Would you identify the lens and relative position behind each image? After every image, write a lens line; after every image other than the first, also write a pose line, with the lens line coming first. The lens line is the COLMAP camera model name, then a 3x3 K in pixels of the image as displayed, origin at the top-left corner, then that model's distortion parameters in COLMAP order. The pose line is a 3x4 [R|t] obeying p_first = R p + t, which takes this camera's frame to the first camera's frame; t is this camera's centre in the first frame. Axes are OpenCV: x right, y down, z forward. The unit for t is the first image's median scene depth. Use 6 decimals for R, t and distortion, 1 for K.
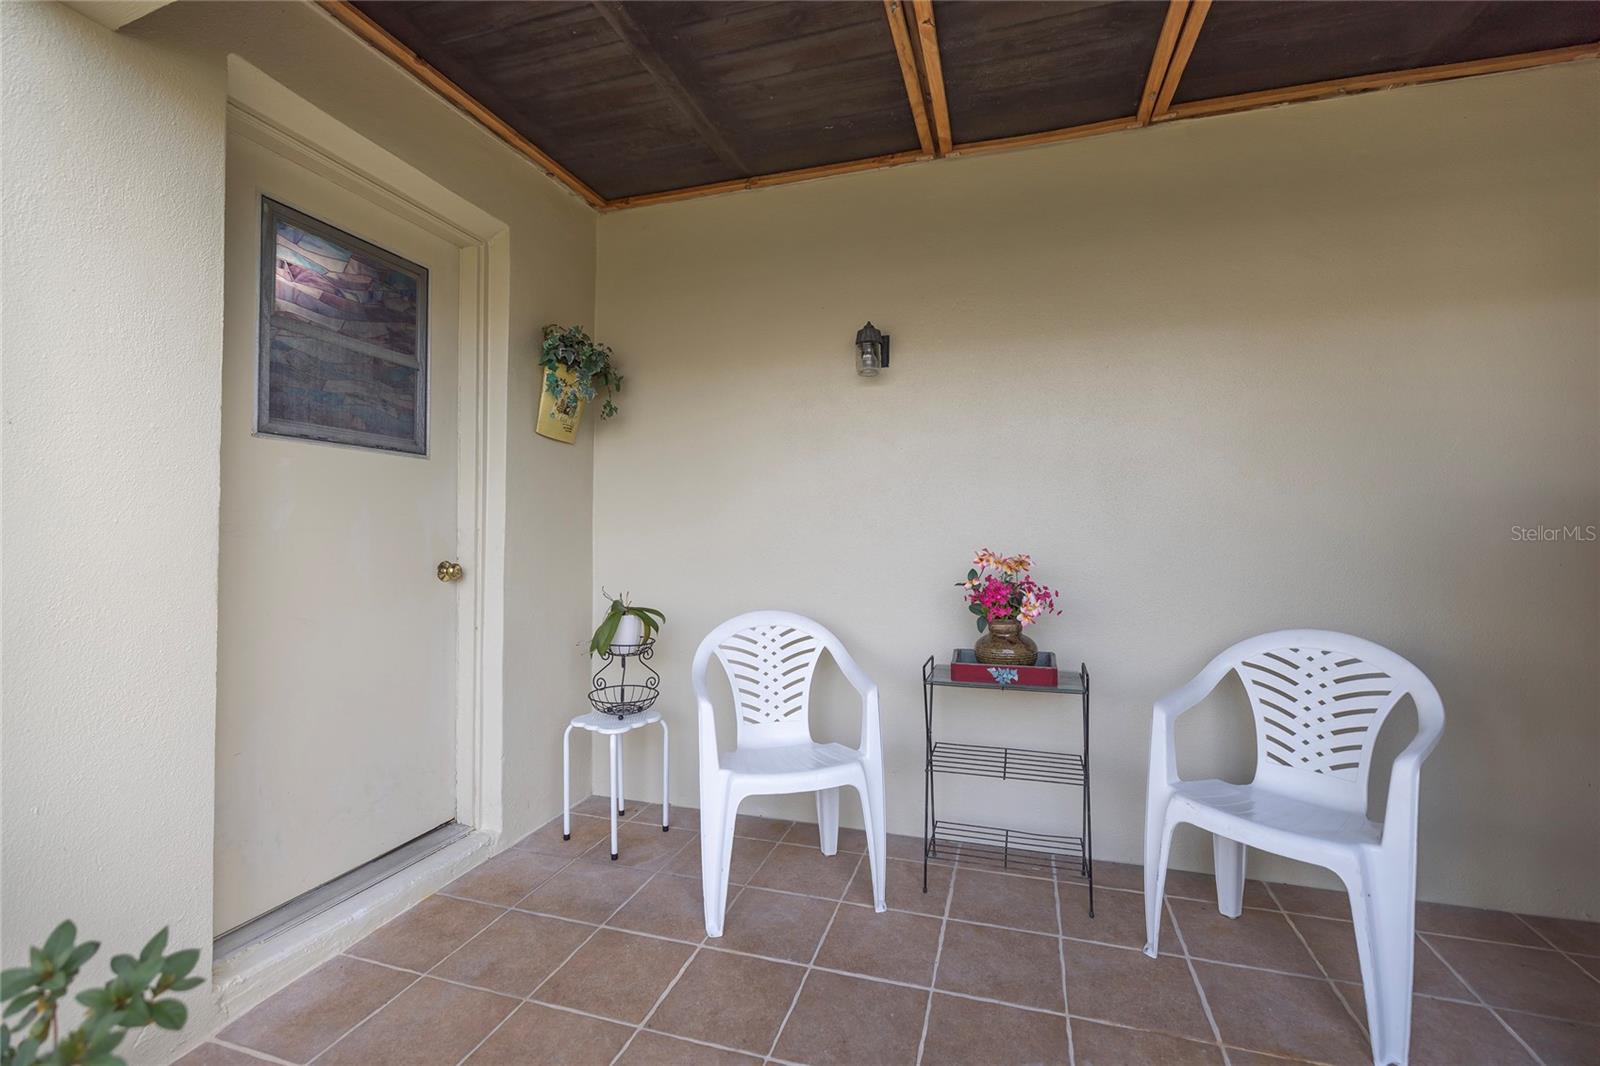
lens RADIAL K [[696.9, 0, 803.4], [0, 696.9, 520.0], [0, 0, 1]] dist [0.008584, 0.000032]
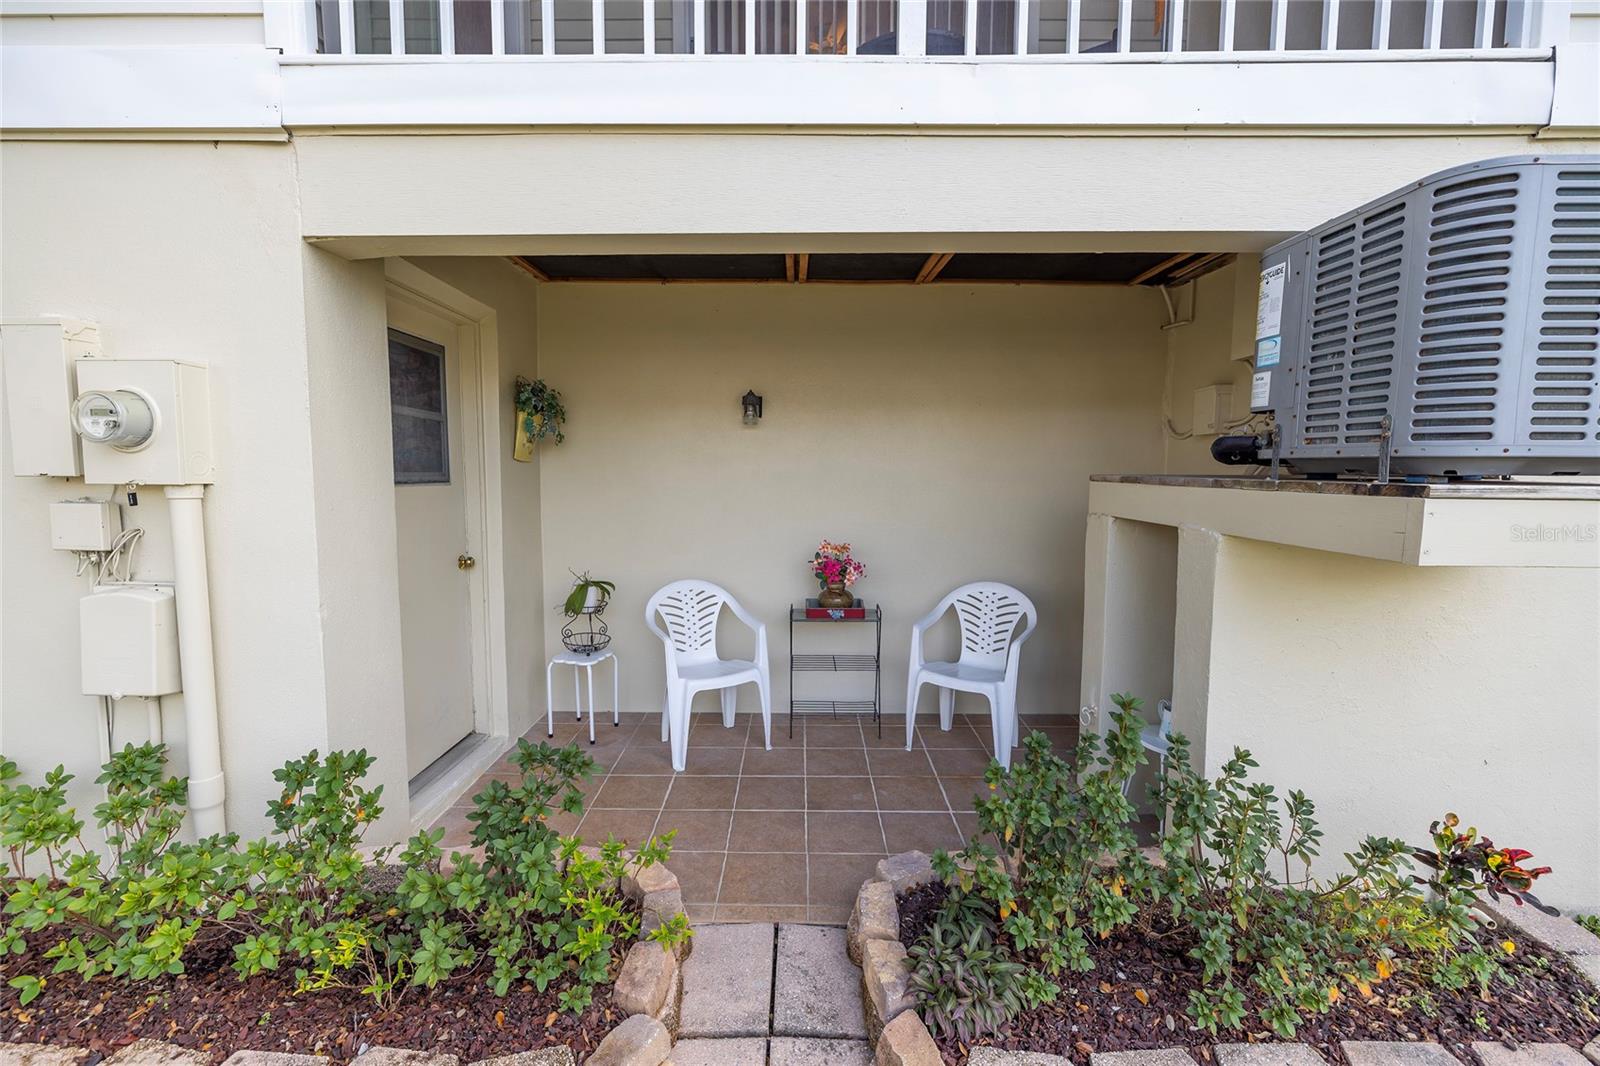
lens RADIAL K [[663.9, 0, 800.0], [0, 663.9, 533.0], [0, 0, 1]] dist [0.008719, 0.000072]
pose [[0.957725, -0.019744, 0.287006, -0.259076], [-0.010689, 0.994511, 0.104084, -0.143140], [-0.287485, -0.102752, 0.952257, -0.510007]]
